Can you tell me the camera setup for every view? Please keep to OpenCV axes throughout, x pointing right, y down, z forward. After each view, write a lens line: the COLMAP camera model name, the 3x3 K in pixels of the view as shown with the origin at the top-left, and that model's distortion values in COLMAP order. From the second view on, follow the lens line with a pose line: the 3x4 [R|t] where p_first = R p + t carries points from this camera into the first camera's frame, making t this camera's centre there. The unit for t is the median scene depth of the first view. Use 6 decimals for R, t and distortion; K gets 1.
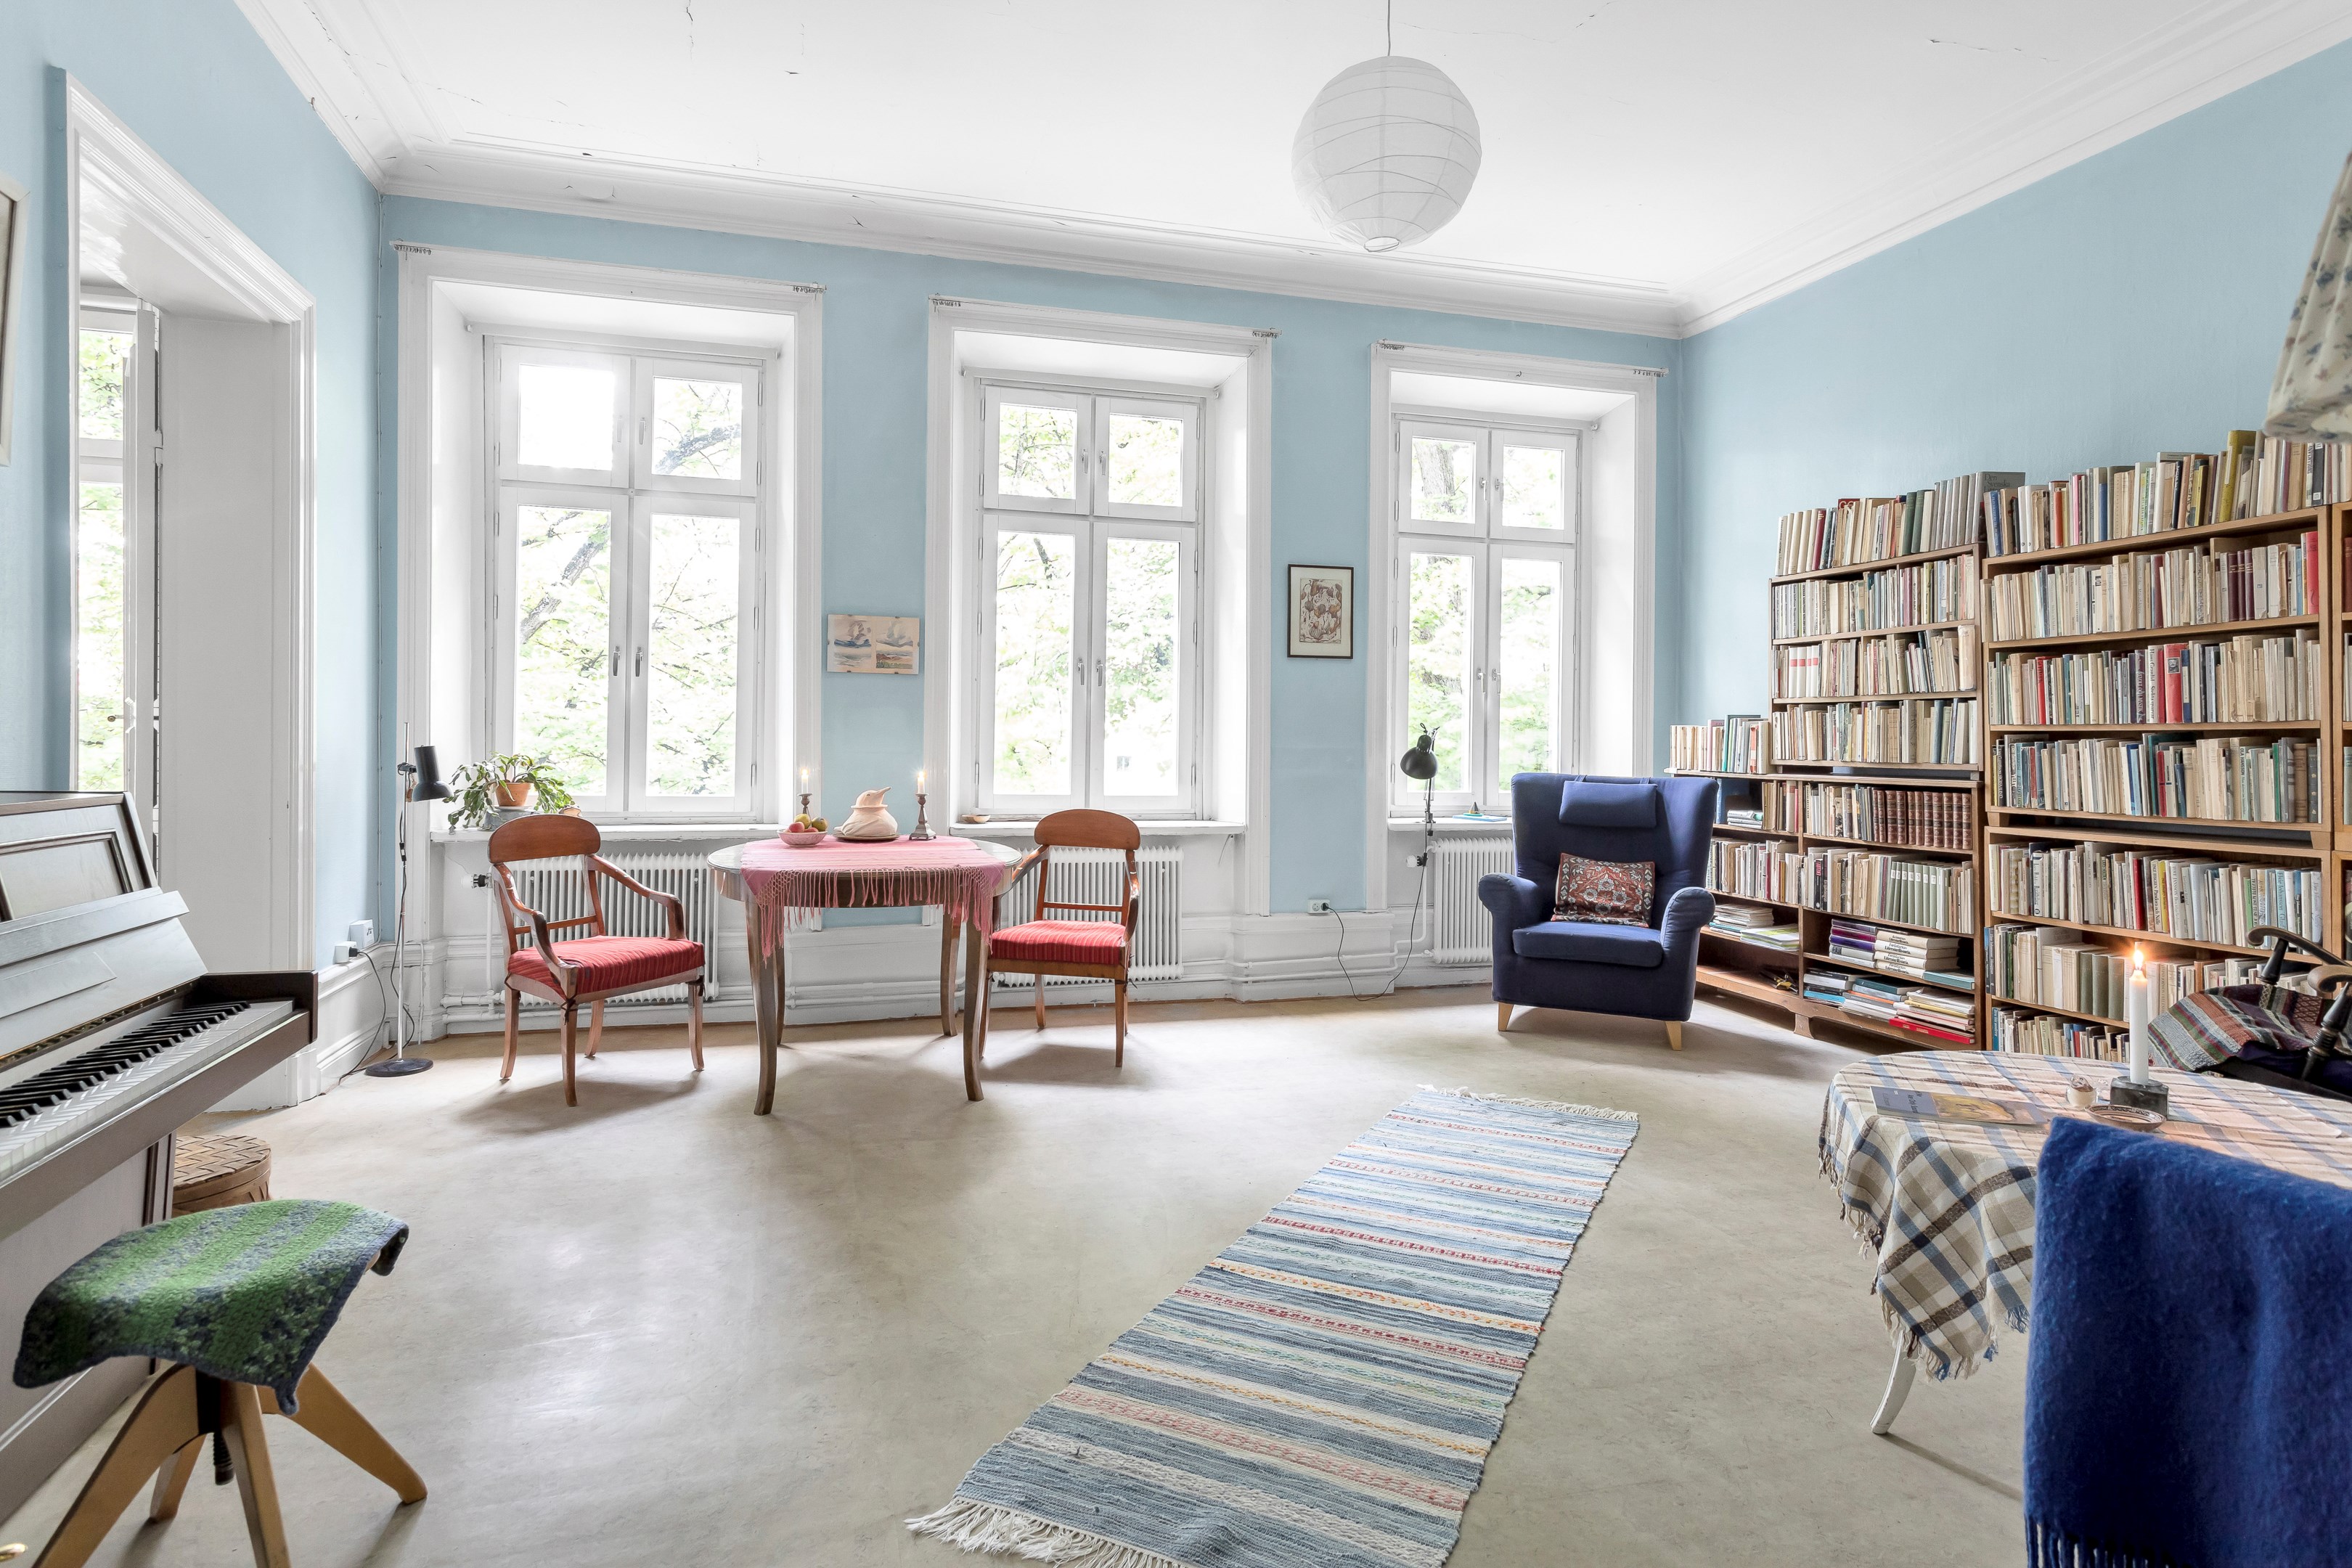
lens RADIAL K [[1247.7, 0, 1177.9], [0, 1247.7, 756.3], [0, 0, 1]] dist [0.000850, 0.000481]
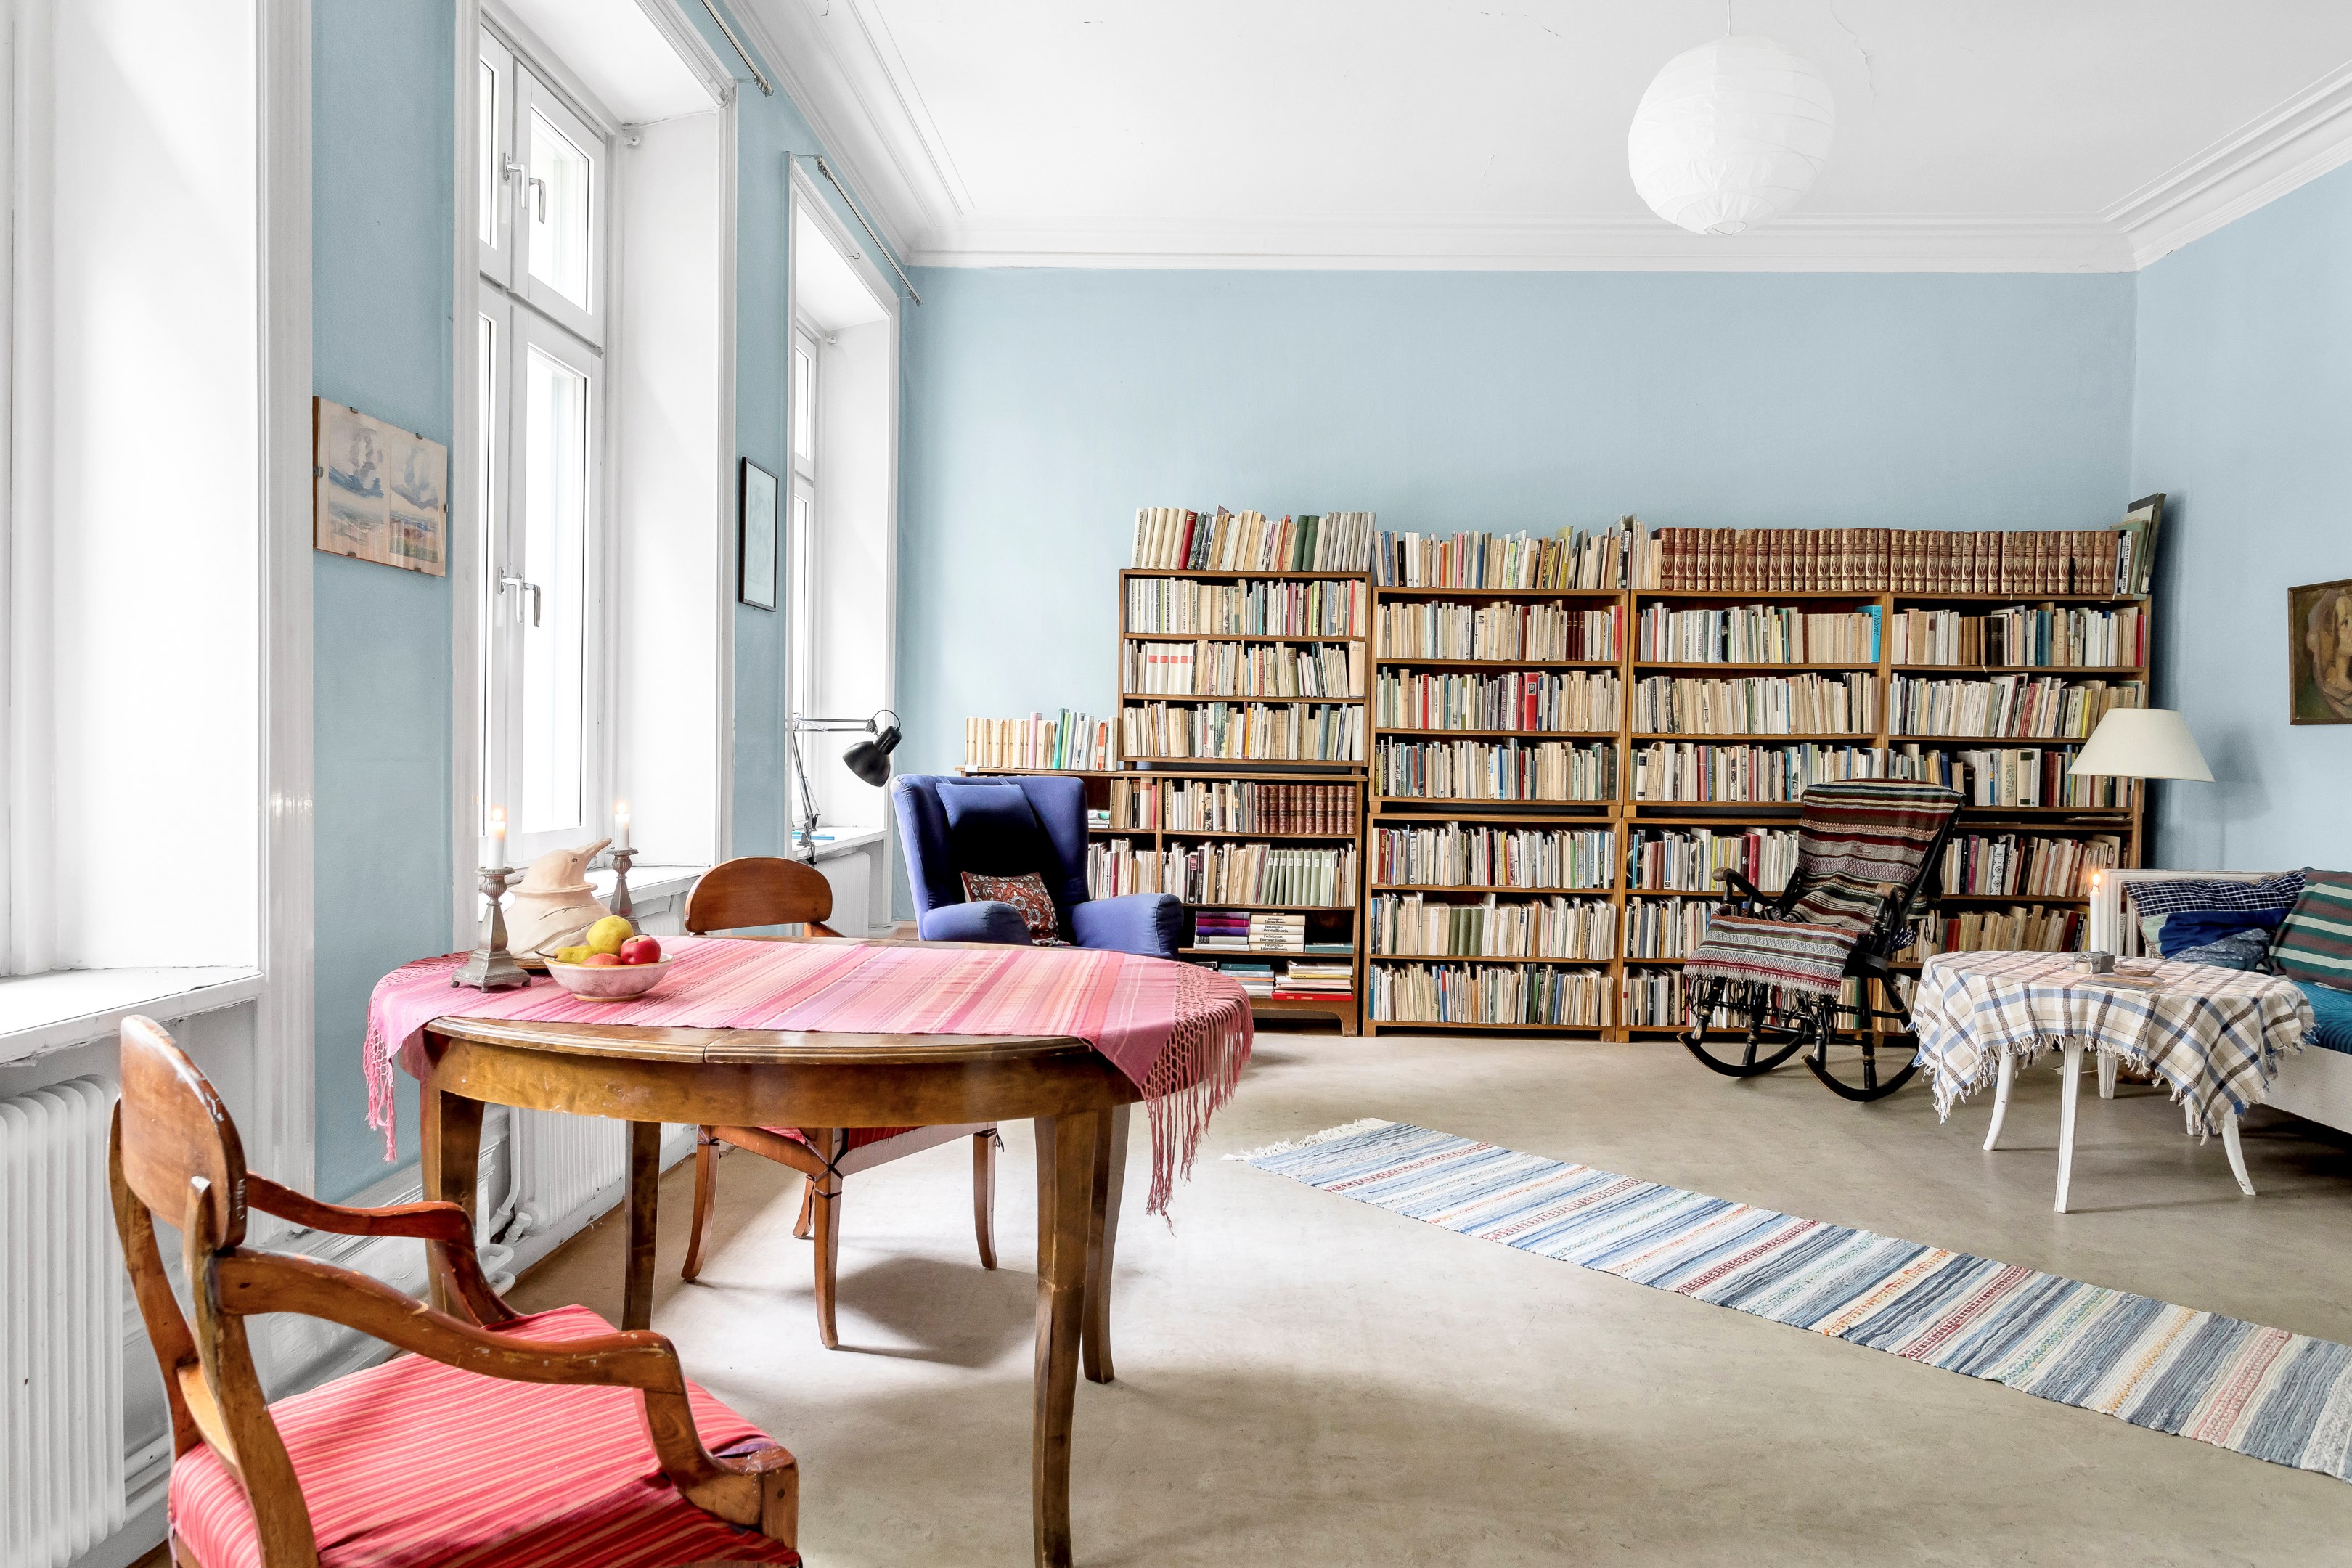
lens RADIAL K [[1468.8, 0, 1176.0], [0, 1468.8, 784.0], [0, 0, 1]] dist [-0.003744, 0.001363]
pose [[0.335872, -0.026607, 0.941532, -0.770293], [-0.003870, 0.999554, 0.029627, -0.012957], [-0.941900, -0.013595, 0.335619, 0.753186]]
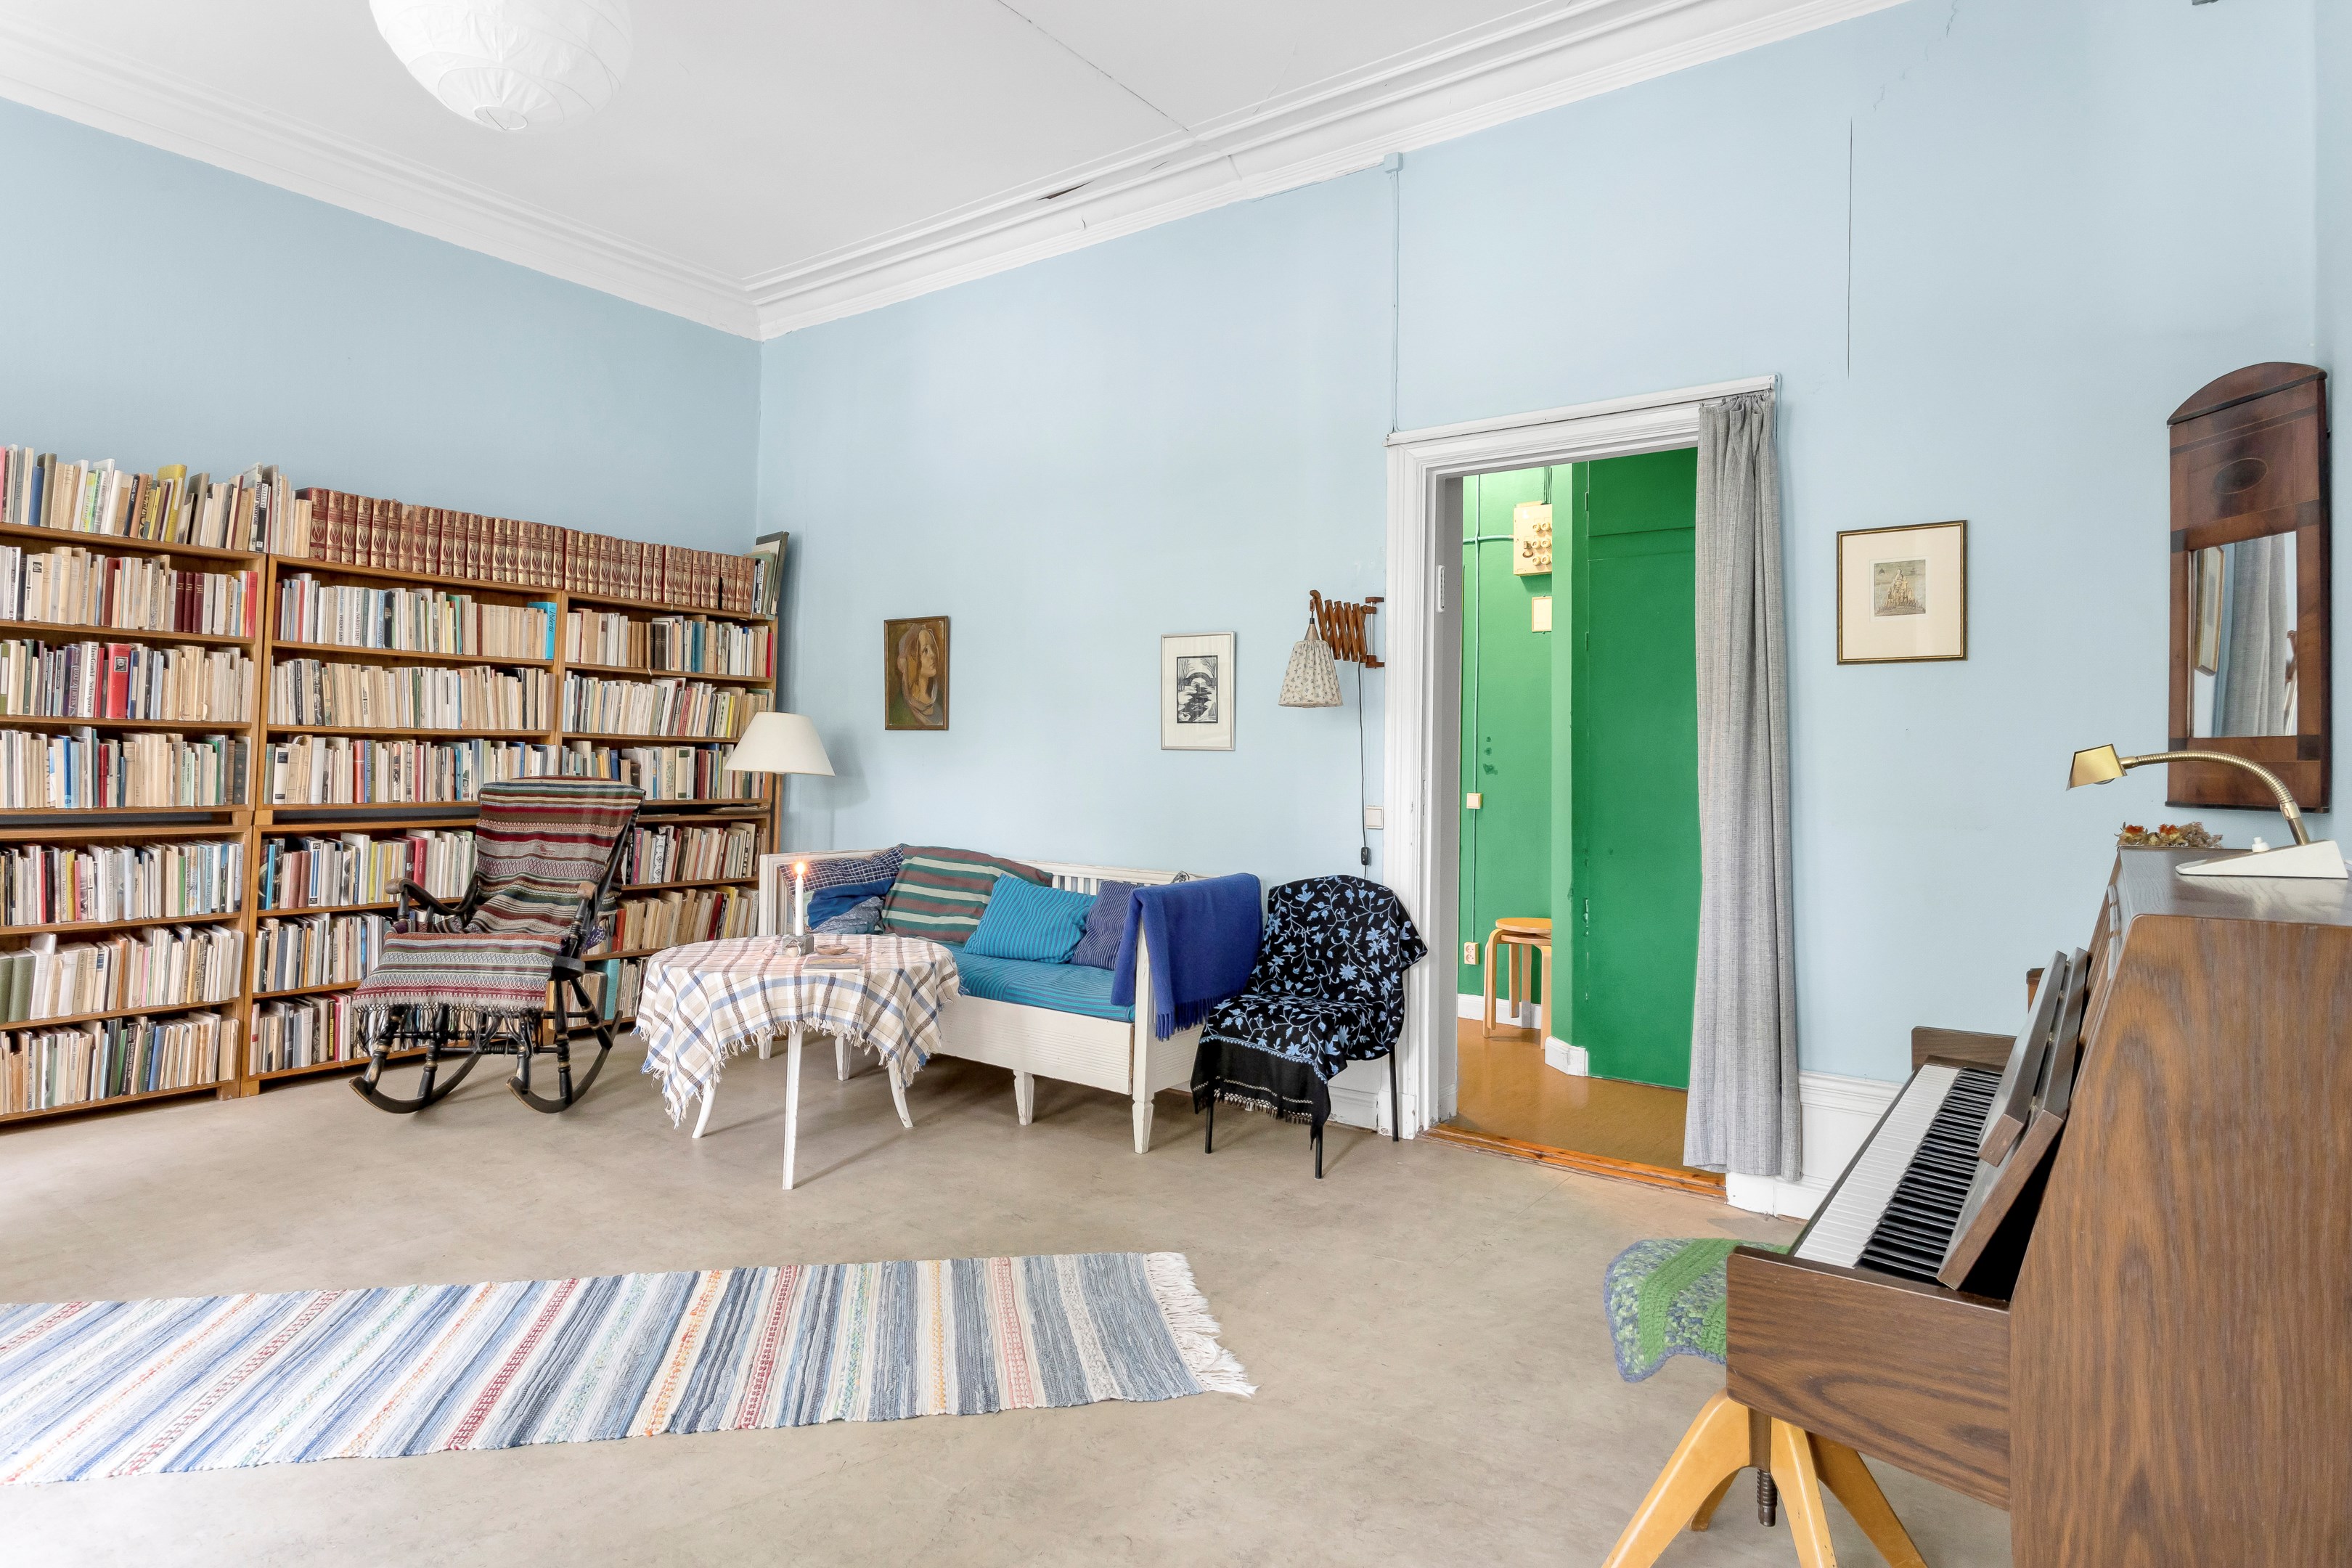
lens RADIAL K [[1277.3, 0, 1161.3], [0, 1277.3, 737.4], [0, 0, 1]] dist [0.001911, 0.000621]
pose [[-0.585610, -0.001842, 0.810591, -0.547813], [-0.017227, 0.999800, -0.010173, -0.013186], [-0.810410, -0.019921, -0.585525, 0.837161]]
